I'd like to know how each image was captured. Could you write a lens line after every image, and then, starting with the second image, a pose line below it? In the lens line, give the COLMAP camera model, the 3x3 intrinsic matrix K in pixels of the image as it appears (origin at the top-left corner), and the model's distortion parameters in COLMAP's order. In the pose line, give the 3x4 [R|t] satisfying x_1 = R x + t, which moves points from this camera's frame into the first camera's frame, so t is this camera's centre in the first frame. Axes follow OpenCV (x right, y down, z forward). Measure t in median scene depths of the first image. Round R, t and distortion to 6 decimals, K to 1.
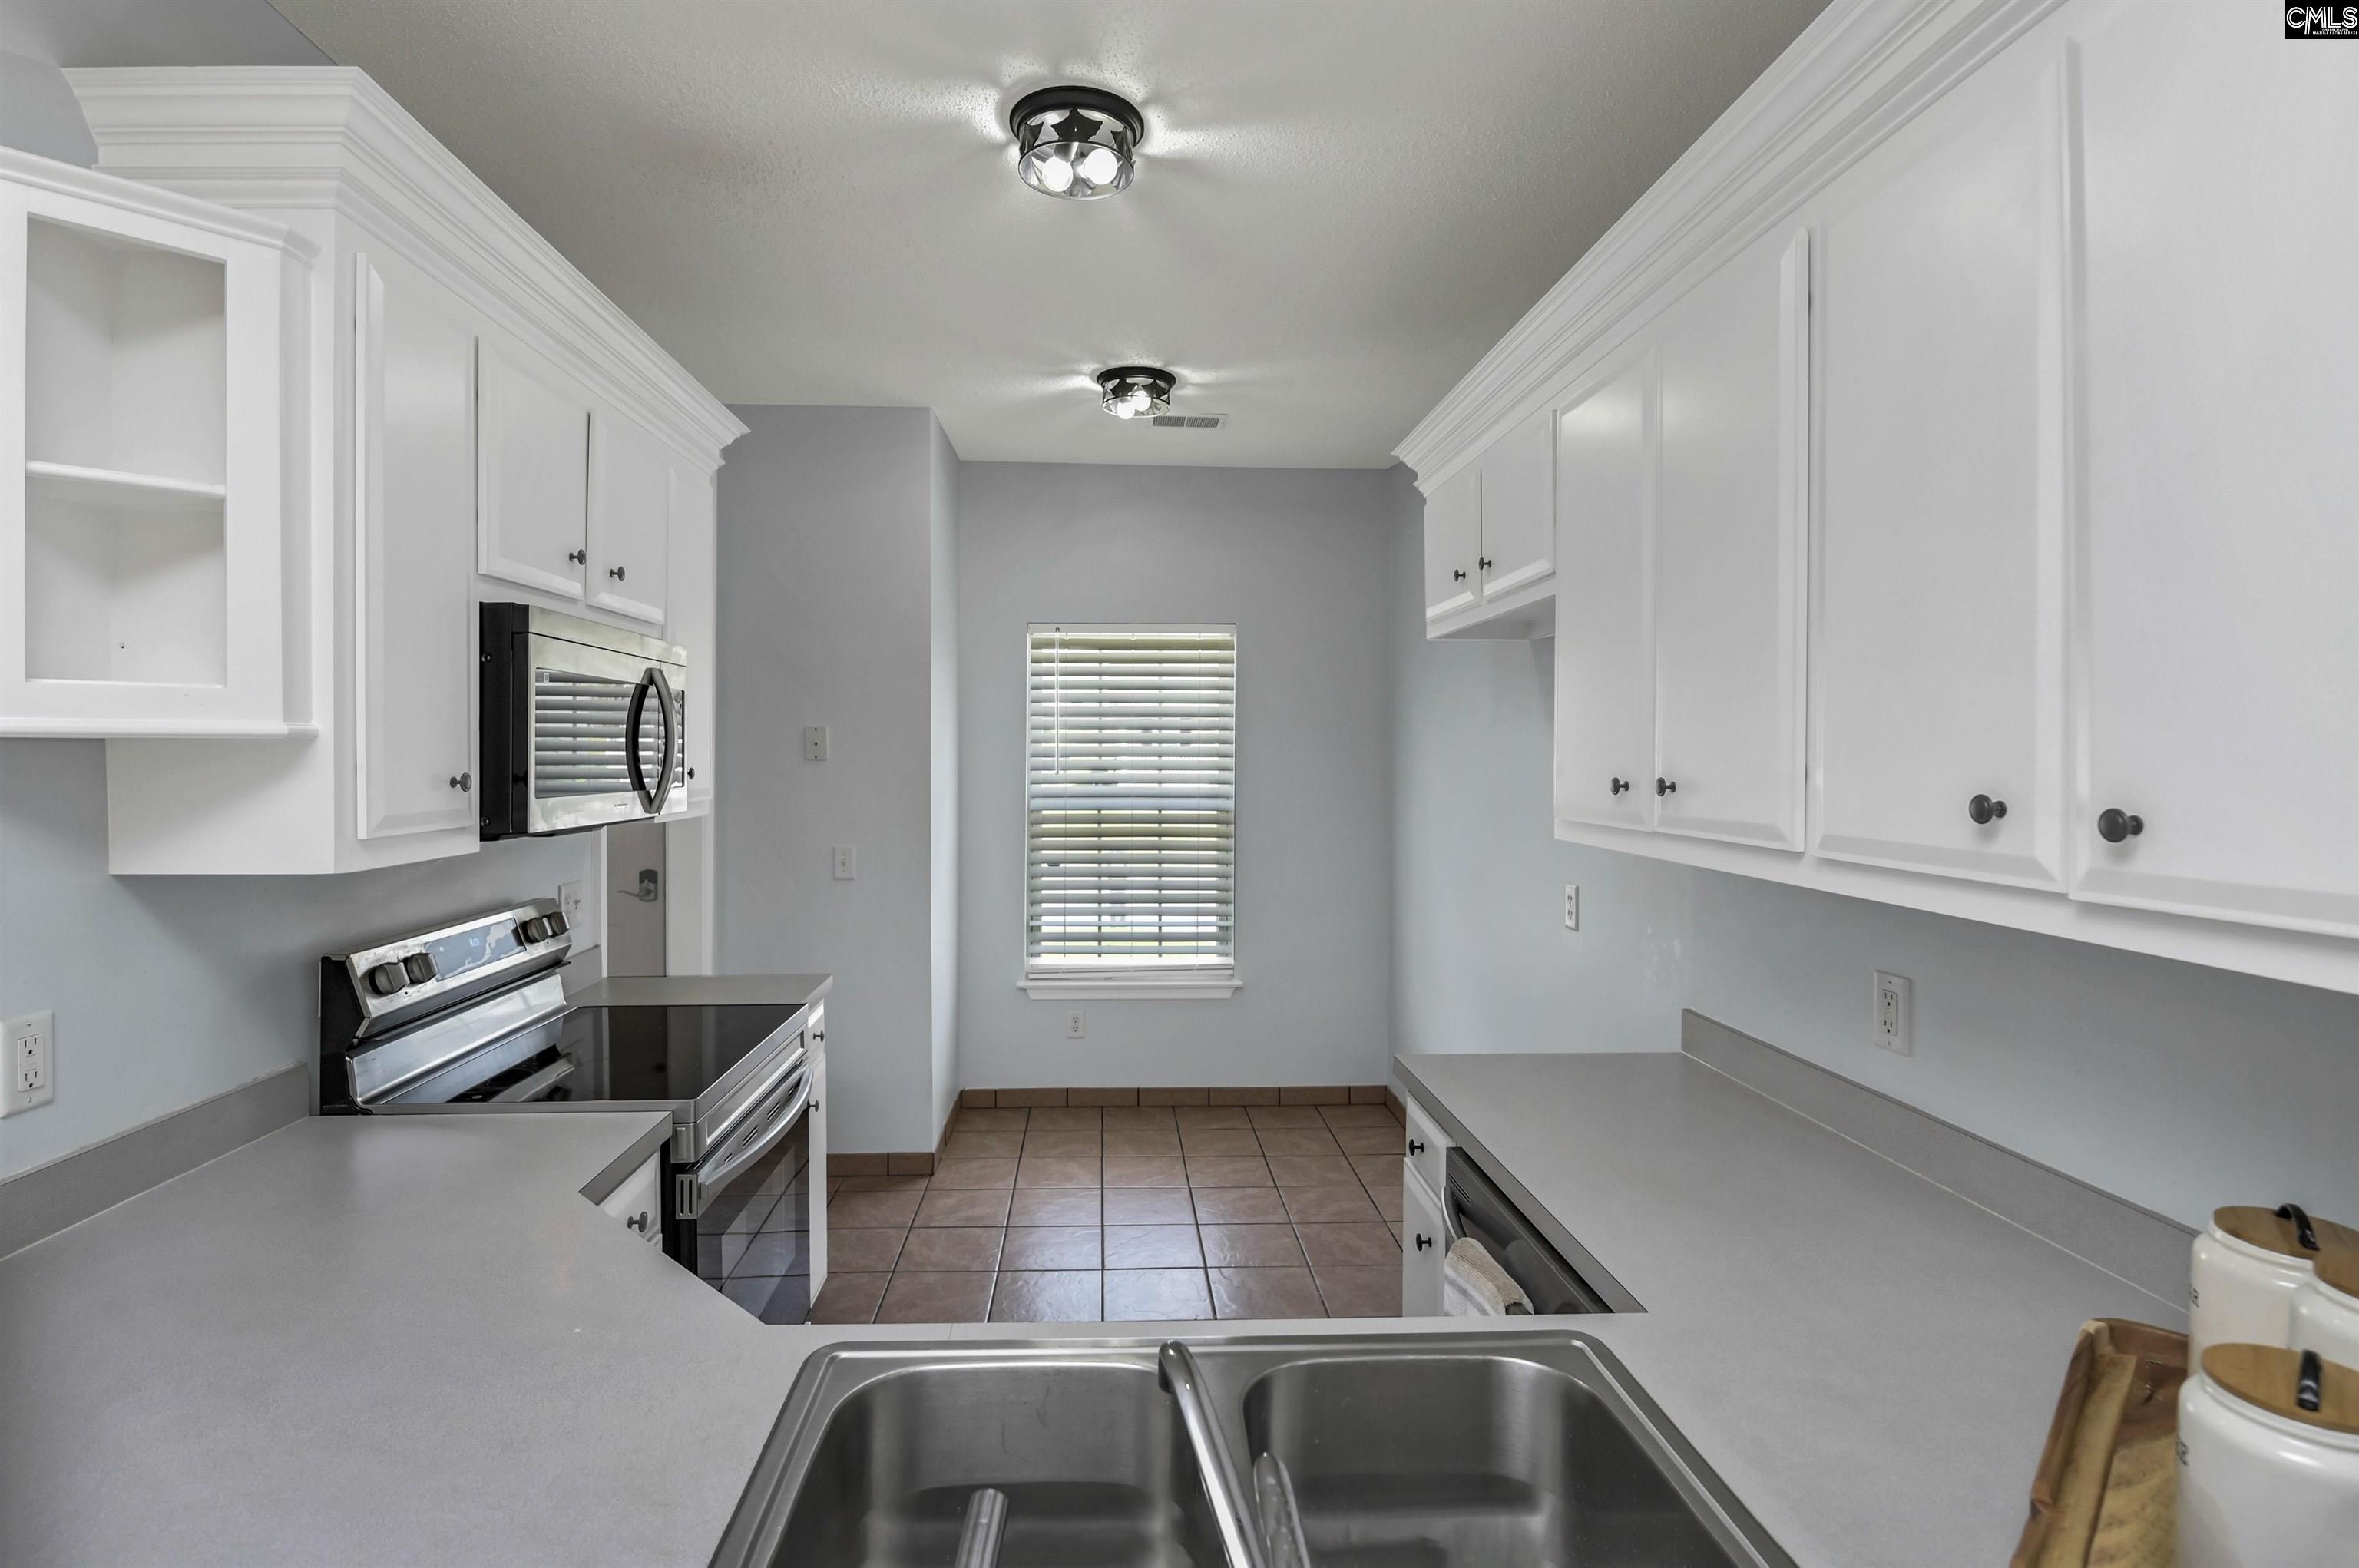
lens RADIAL K [[1155.8, 0, 1155.3], [0, 1155.8, 771.1], [0, 0, 1]] dist [-0.001053, -0.000362]
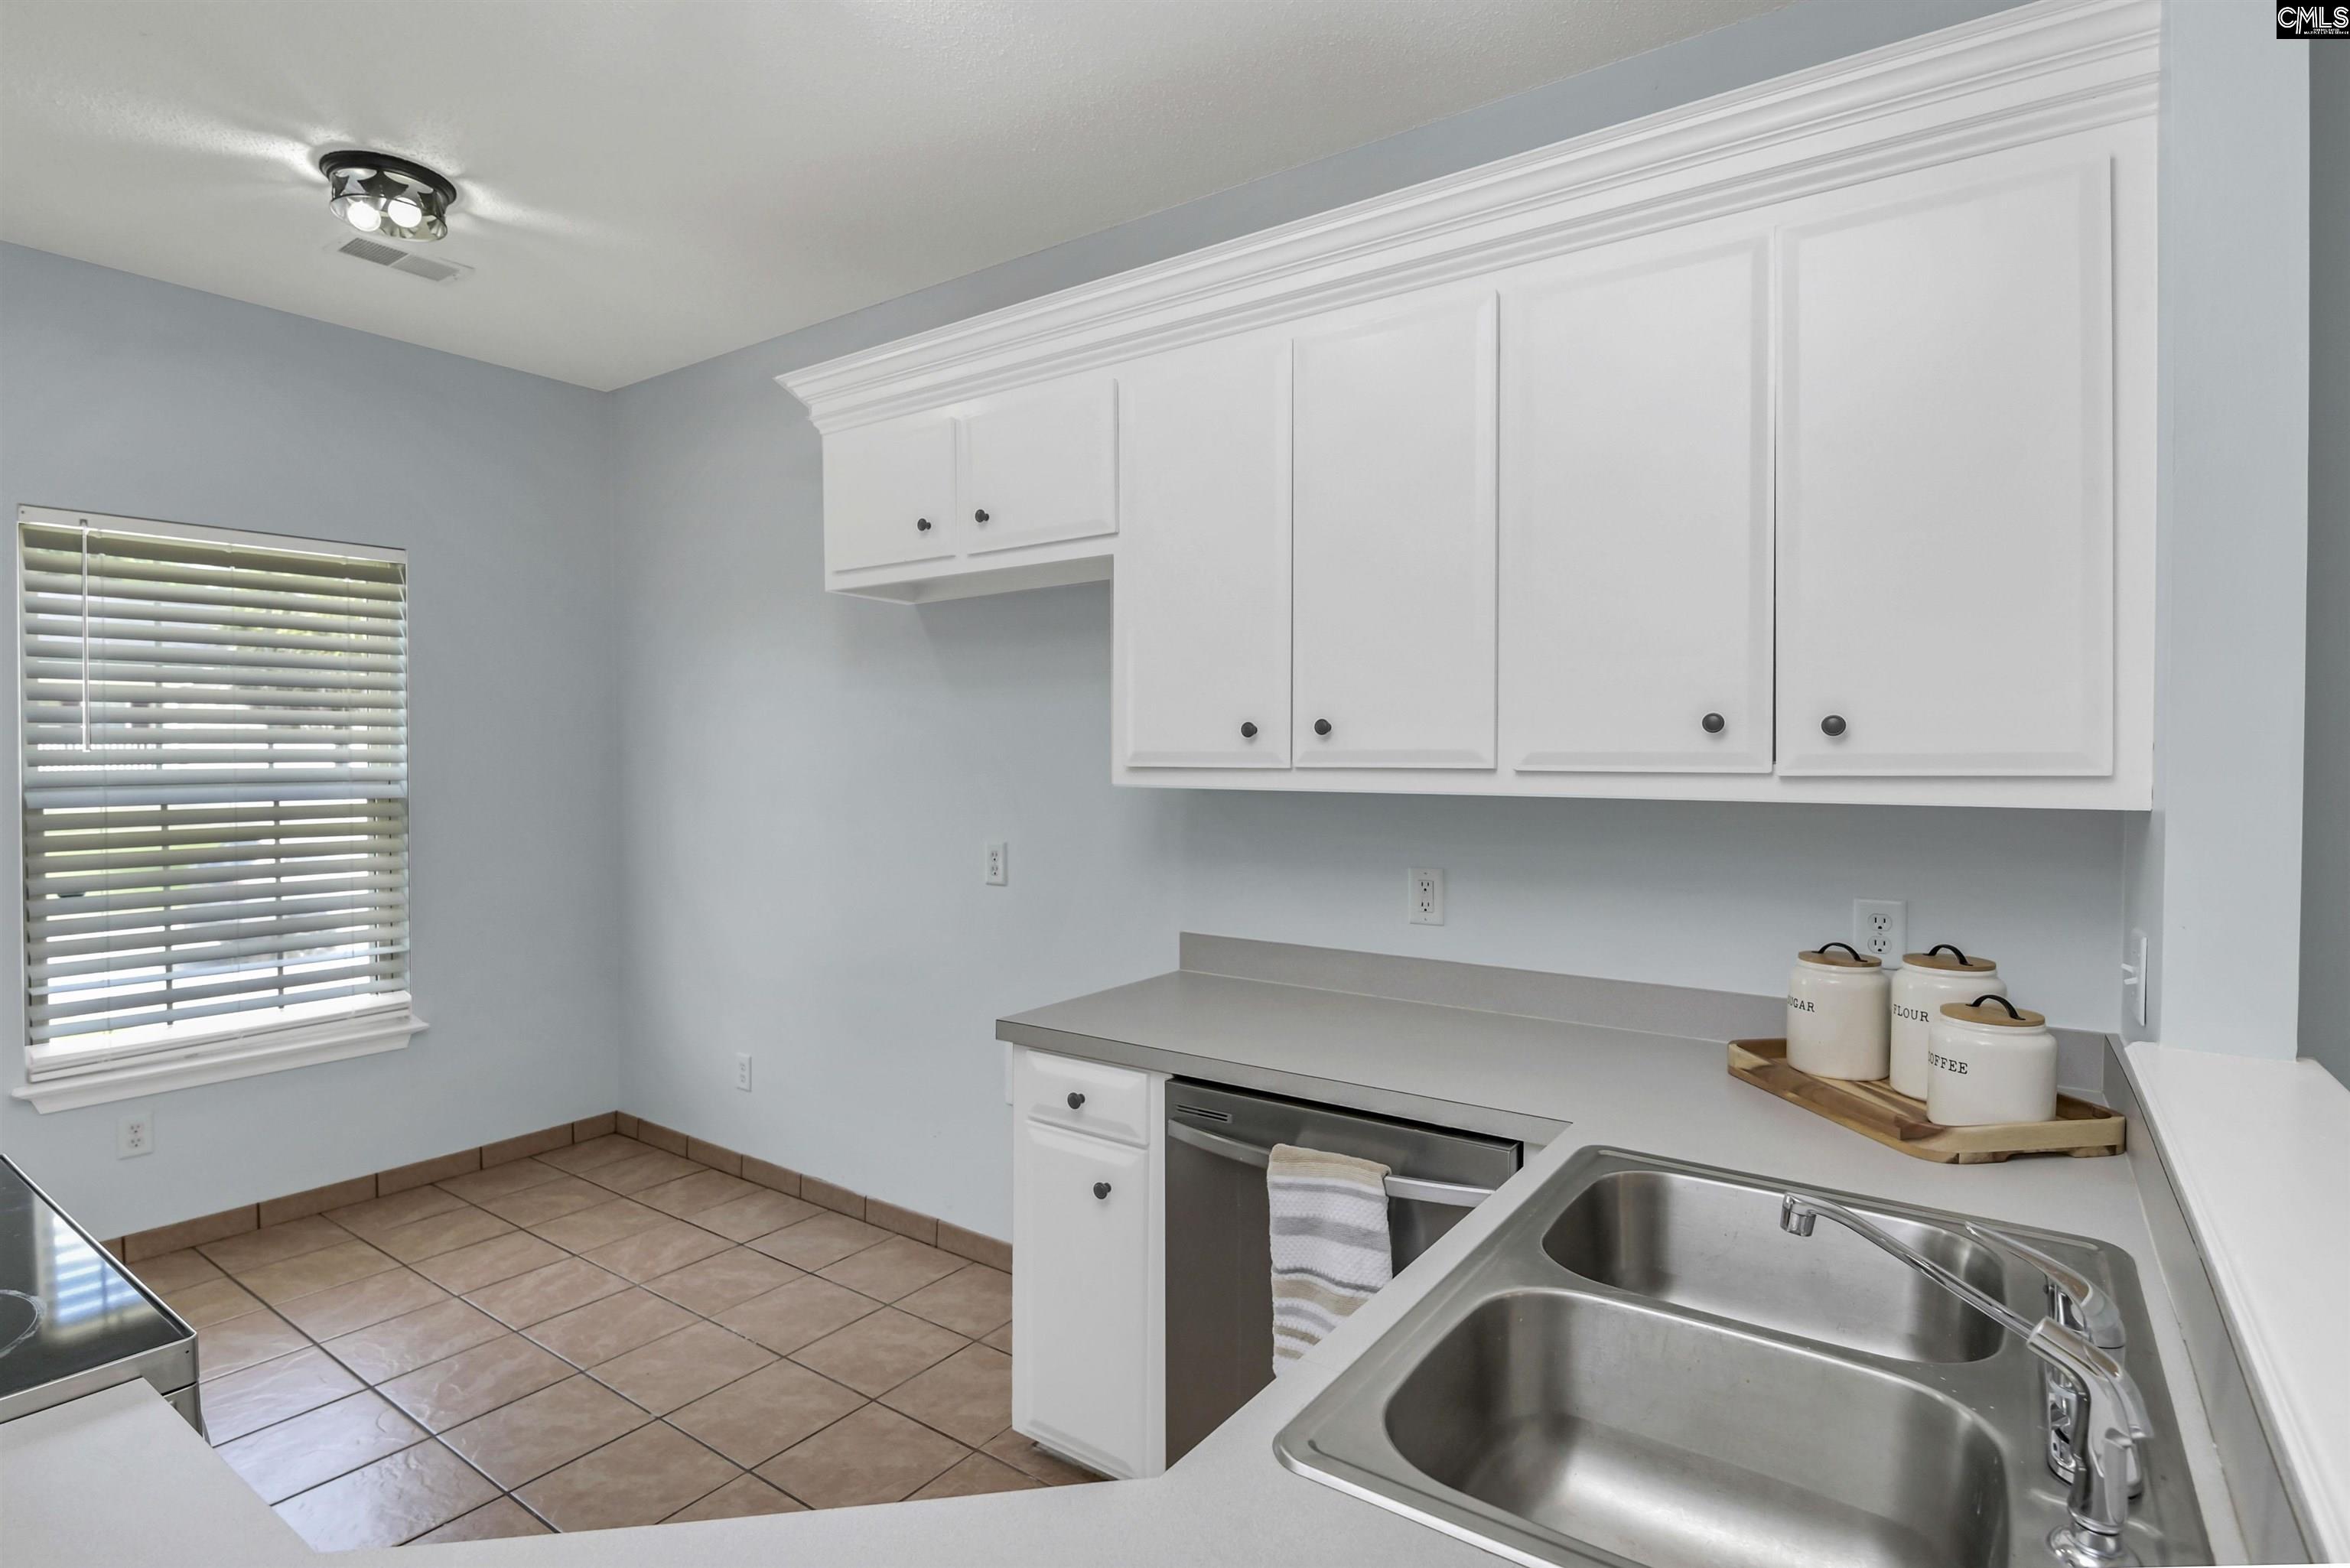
lens RADIAL K [[1149.2, 0, 1175.0], [0, 1149.2, 784.0], [0, 0, 1]] dist [-0.003005, -0.000879]
pose [[0.616244, -0.023883, 0.787193, -0.248177], [0.013571, 0.999714, 0.019707, 0.020013], [-0.787438, -0.001461, 0.616392, 0.169286]]
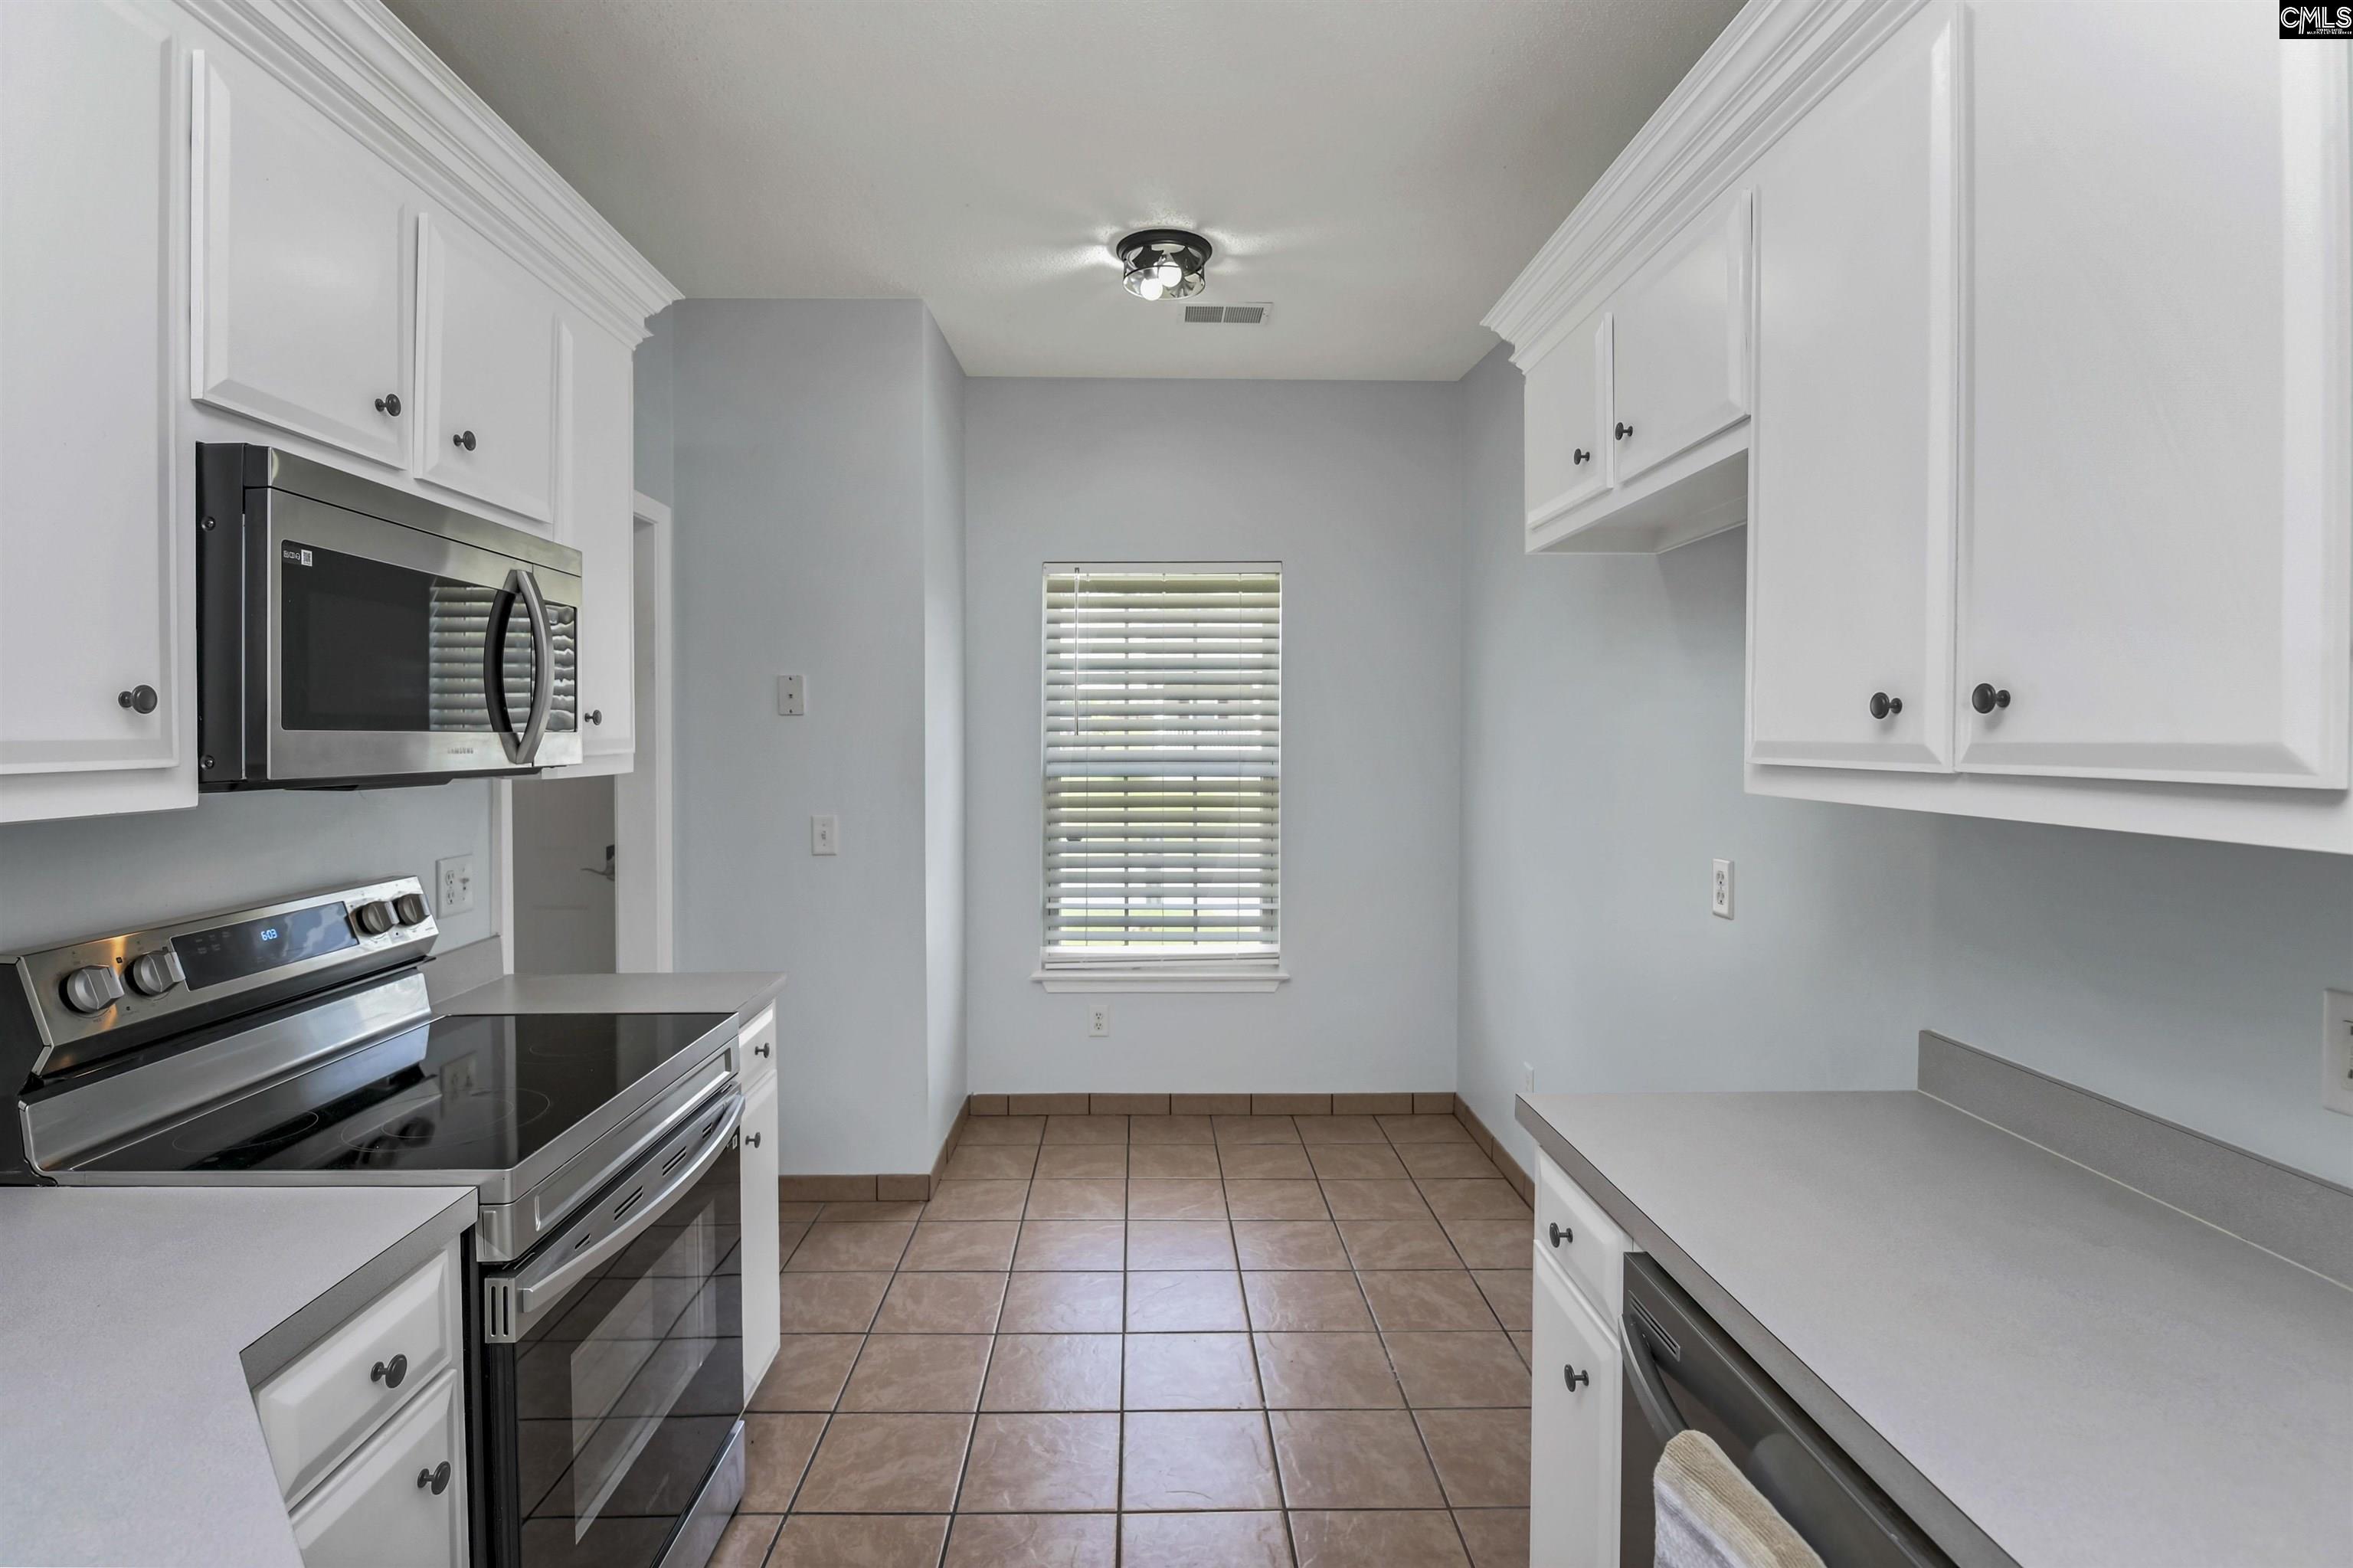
lens RADIAL K [[1148.2, 0, 1169.3], [0, 1148.2, 757.6], [0, 0, 1]] dist [0.000246, -0.000353]
pose [[0.999789, -0.001655, -0.020486, 0.002962], [0.001752, 0.999988, 0.004678, 0.018189], [0.020478, -0.004713, 0.999779, 0.156010]]
